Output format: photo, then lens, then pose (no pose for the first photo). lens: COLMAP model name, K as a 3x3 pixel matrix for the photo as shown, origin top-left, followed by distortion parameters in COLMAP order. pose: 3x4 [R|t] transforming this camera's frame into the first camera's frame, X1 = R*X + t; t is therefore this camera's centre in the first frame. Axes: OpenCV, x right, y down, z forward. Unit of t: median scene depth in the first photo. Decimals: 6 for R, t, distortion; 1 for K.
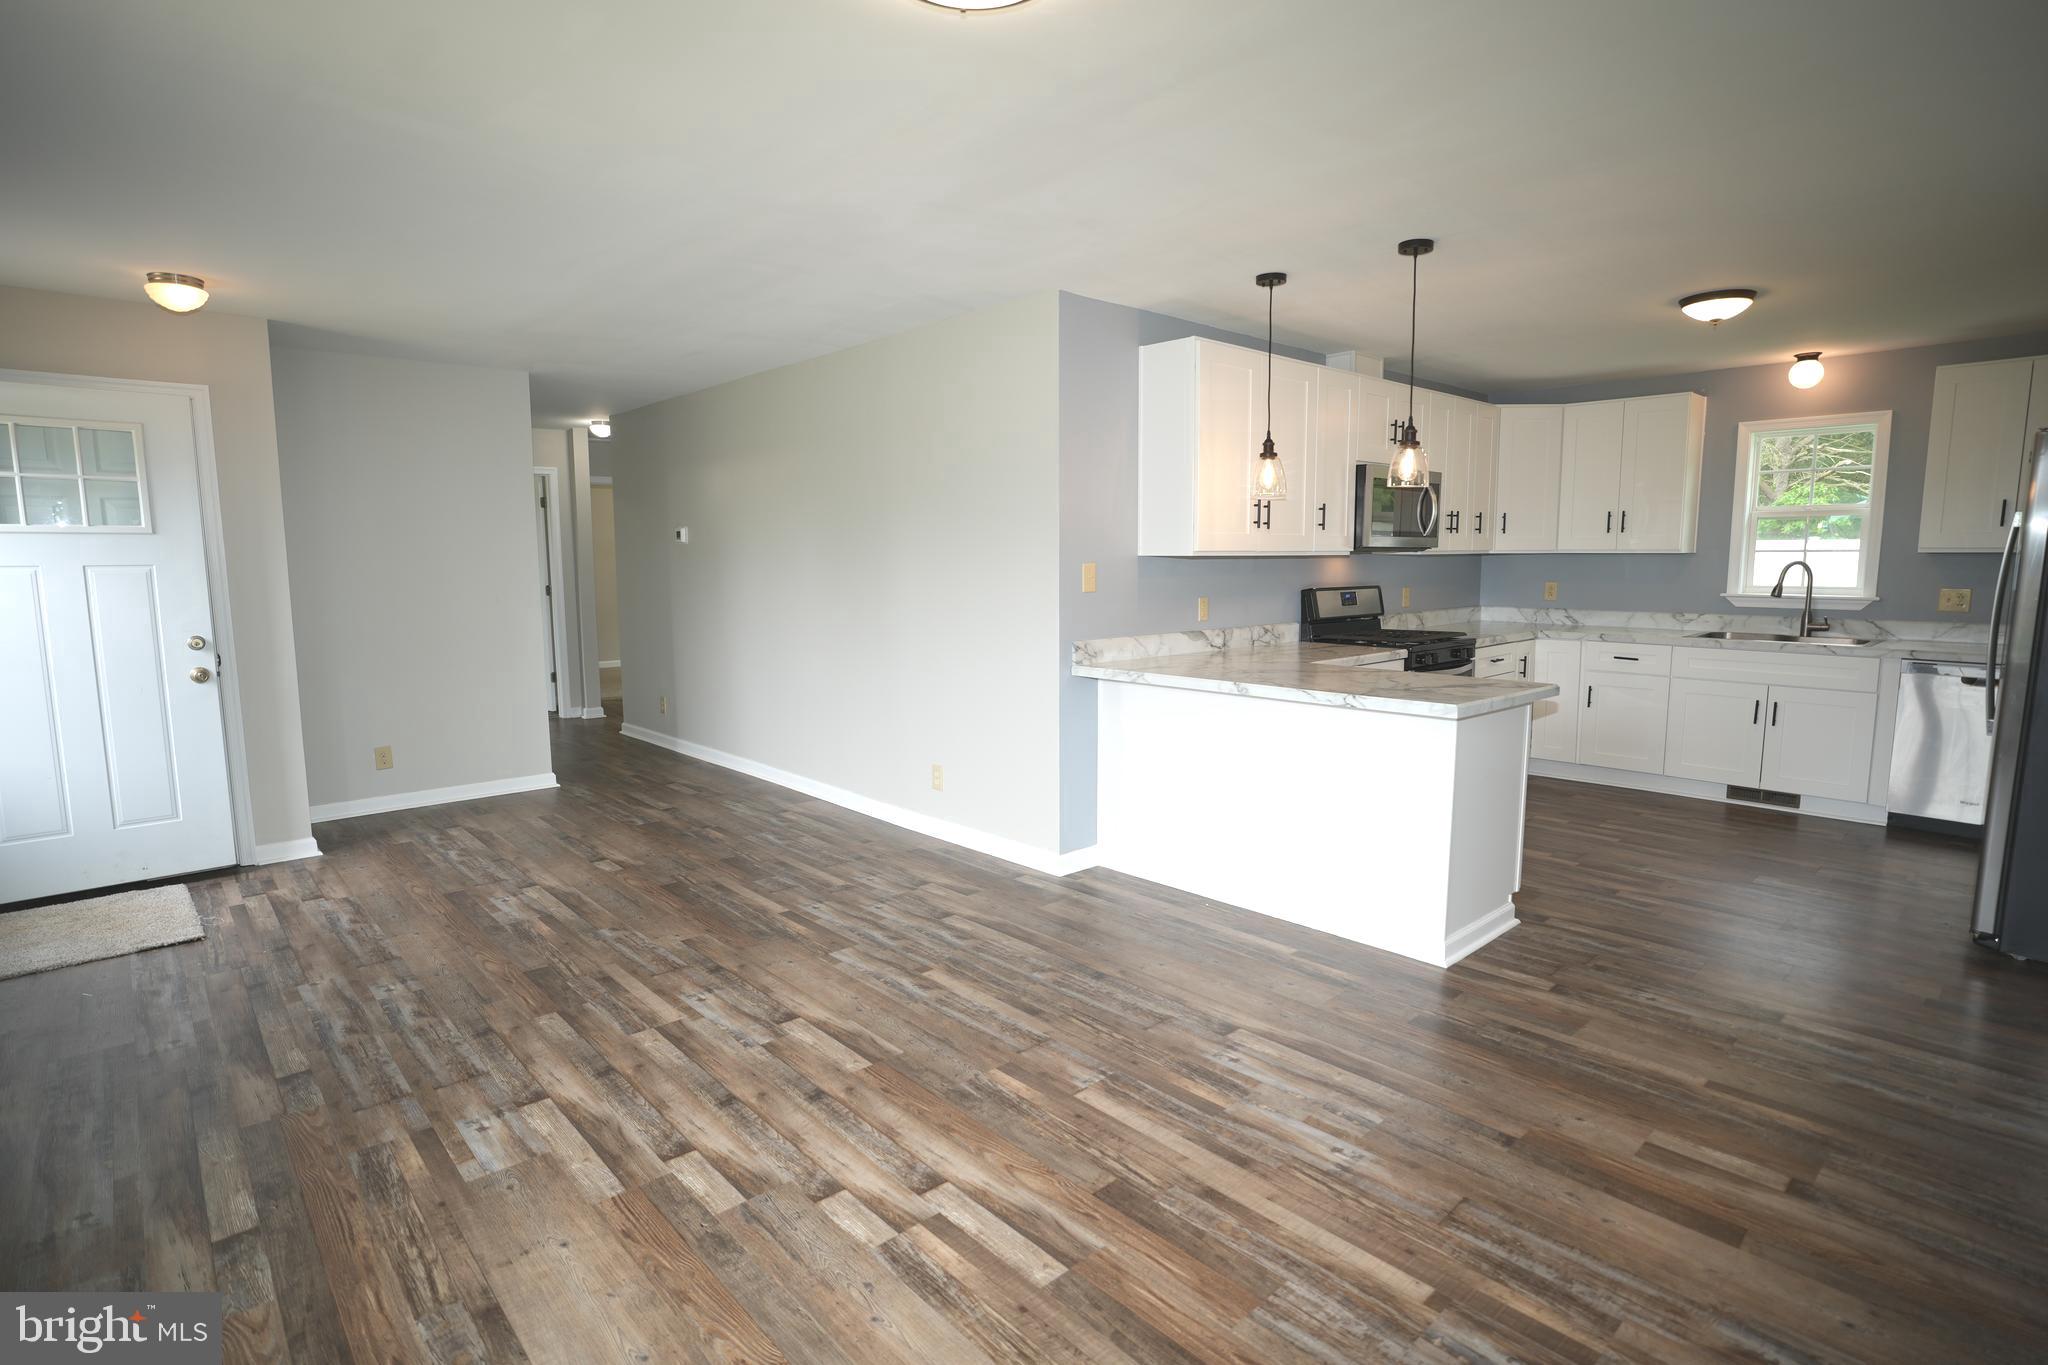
lens RADIAL K [[1024.5, 0, 1024.0], [0, 1024.5, 682.5], [0, 0, 1]] dist [-0.062096, 0.032074]
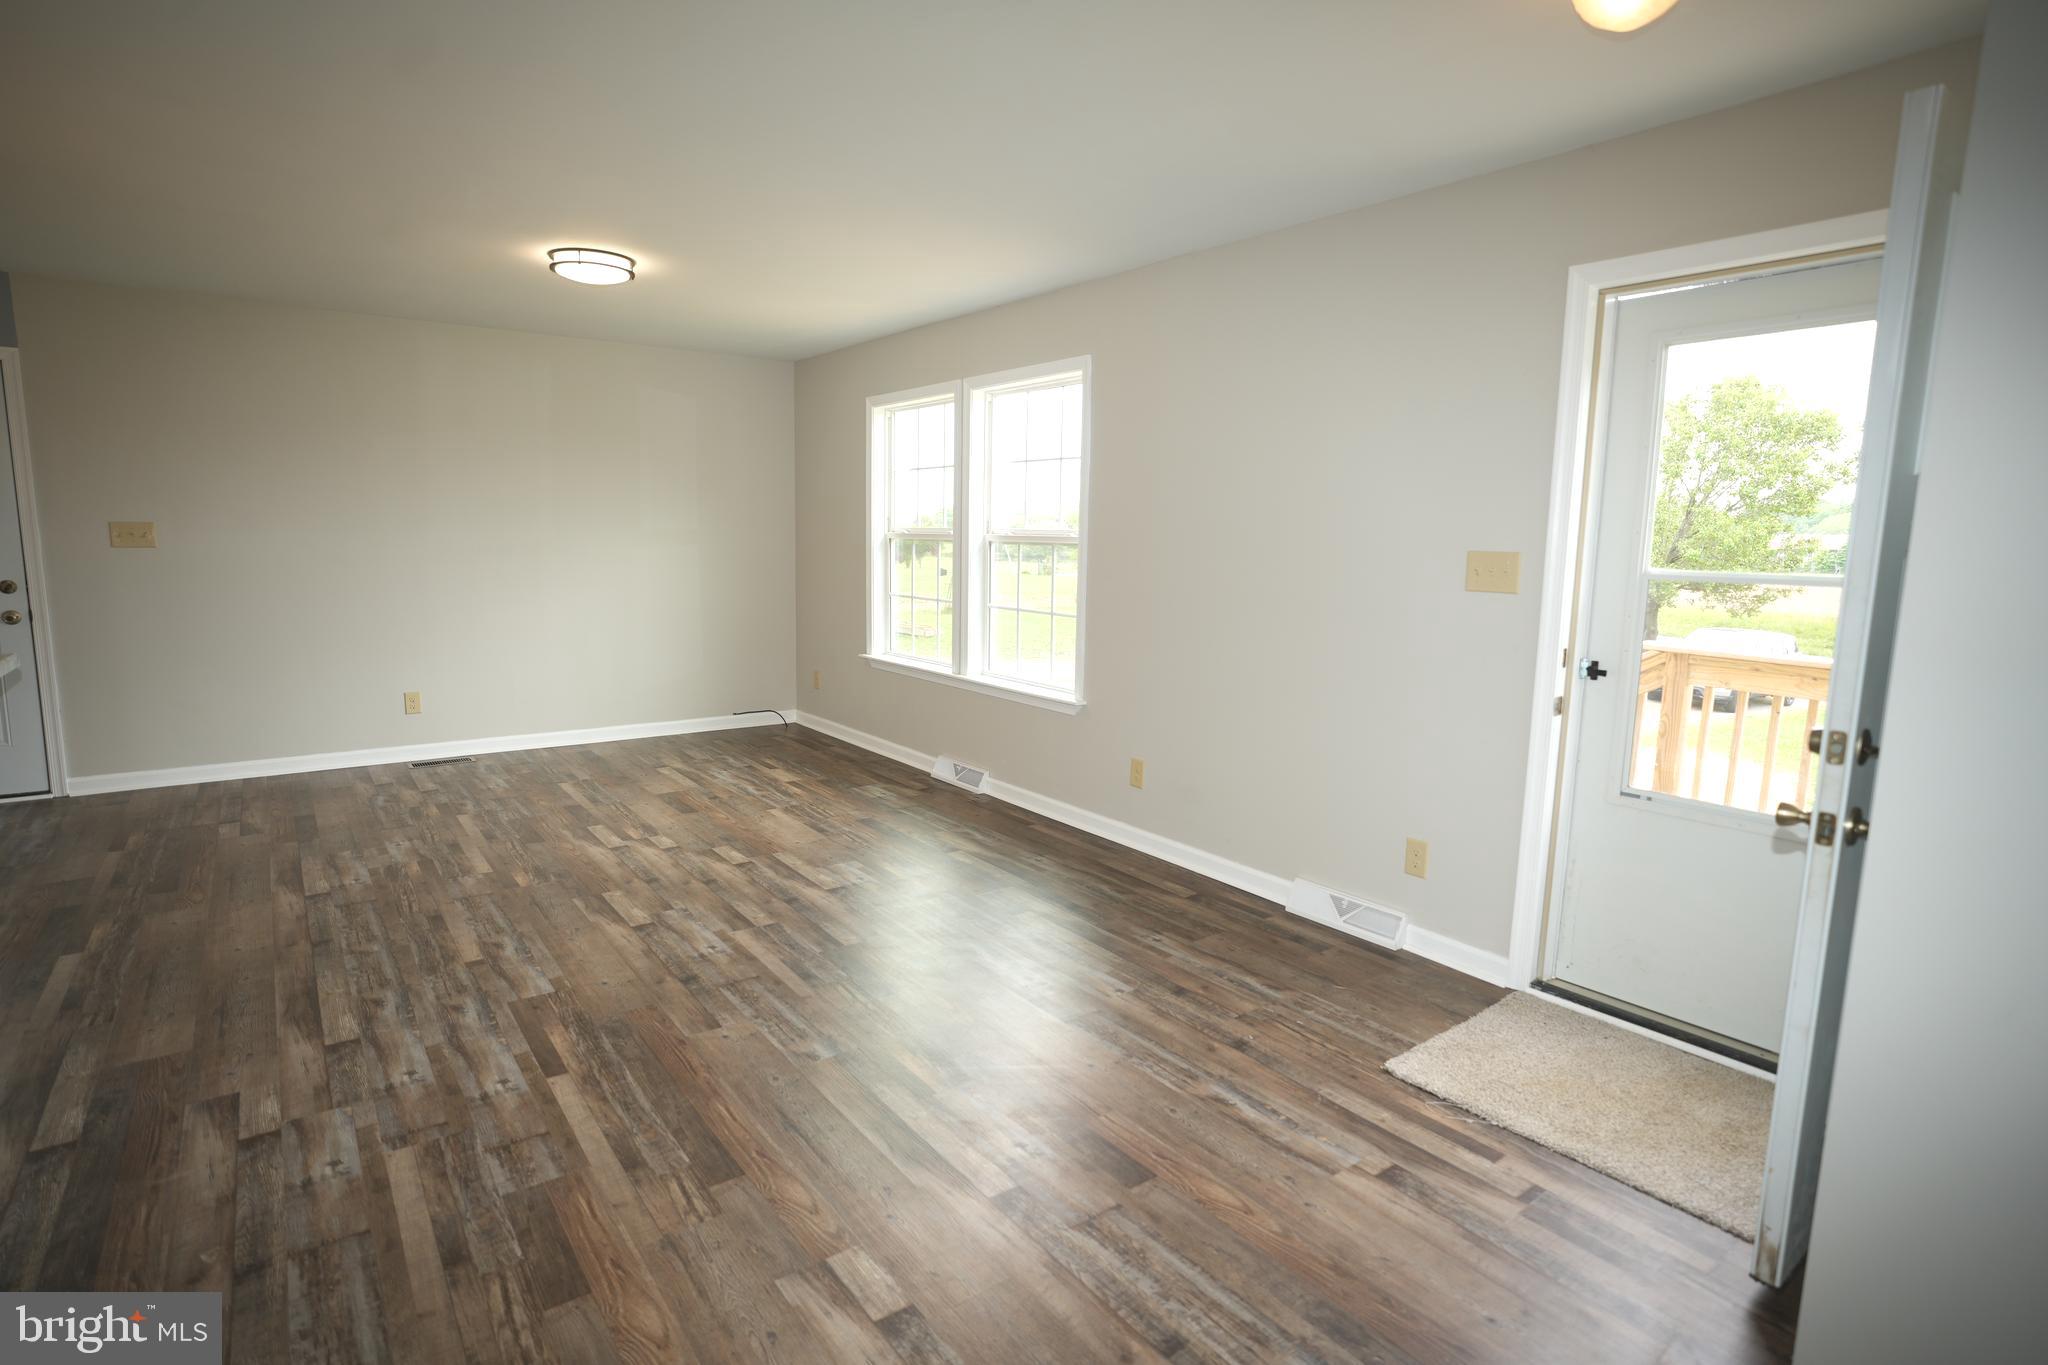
lens RADIAL K [[1024.8, 0, 1024.0], [0, 1024.8, 682.5], [0, 0, 1]] dist [-0.050380, 0.024820]
pose [[-0.995469, -0.027728, 0.090950, -0.609326], [-0.002690, 0.964365, 0.264561, -0.192105], [-0.095045, 0.263118, -0.960070, 1.597023]]
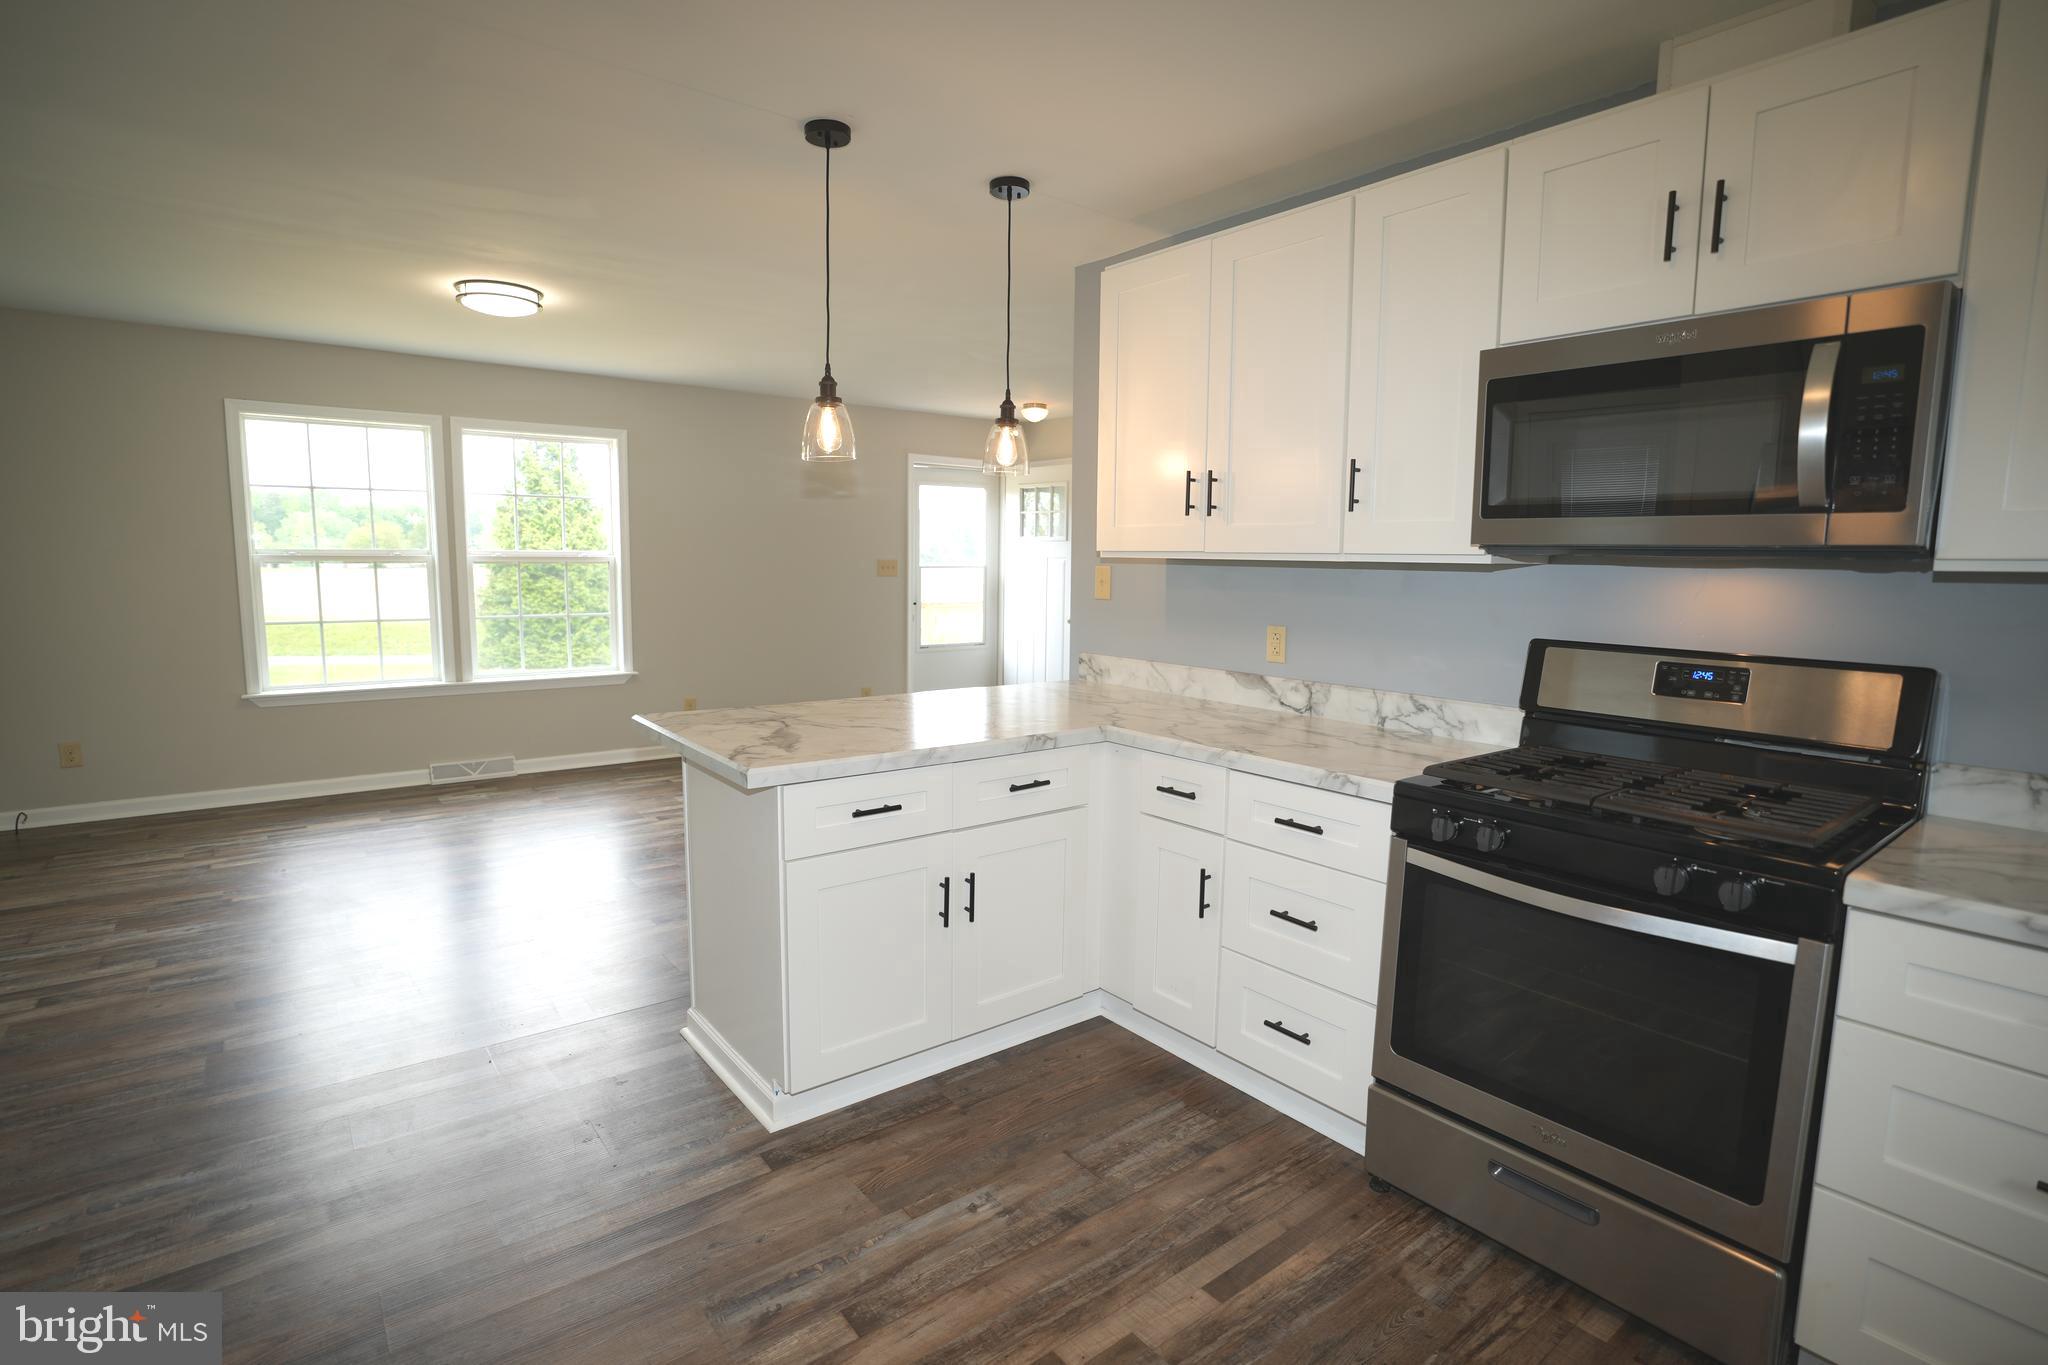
lens RADIAL K [[1001.9, 0, 1024.0], [0, 1001.9, 682.5], [0, 0, 1]] dist [-0.072581, 0.036326]
pose [[-0.079715, 0.125963, -0.988827, 1.060976], [-0.138726, 0.980929, 0.136140, -0.145826], [0.987117, 0.148028, -0.060721, 1.159901]]
